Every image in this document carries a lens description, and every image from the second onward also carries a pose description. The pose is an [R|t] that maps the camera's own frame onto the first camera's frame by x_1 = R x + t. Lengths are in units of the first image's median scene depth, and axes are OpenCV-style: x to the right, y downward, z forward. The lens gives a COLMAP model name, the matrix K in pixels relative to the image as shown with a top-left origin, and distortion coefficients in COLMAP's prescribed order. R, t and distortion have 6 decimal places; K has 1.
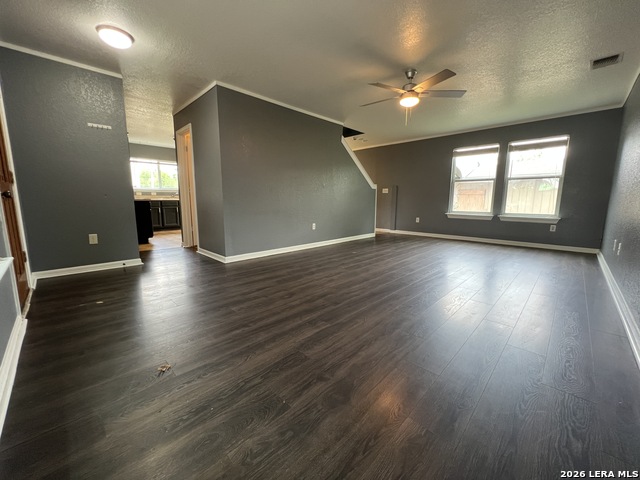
lens RADIAL K [[256.5, 0, 317.6], [0, 256.5, 238.2], [0, 0, 1]] dist [-0.001295, -0.000393]
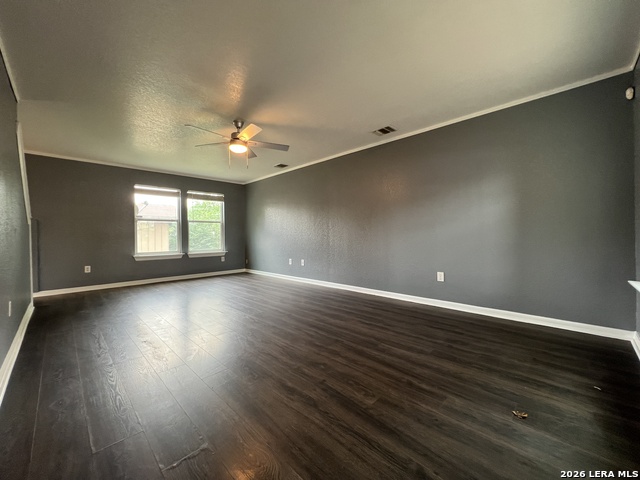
lens RADIAL K [[256.5, 0, 322.9], [0, 256.5, 234.8], [0, 0, 1]] dist [-0.001295, -0.000393]
pose [[-0.007067, -0.003486, 0.999969, -0.919791], [0.165086, 0.986268, 0.004605, -0.174151], [-0.986254, 0.165114, -0.006394, 0.958042]]
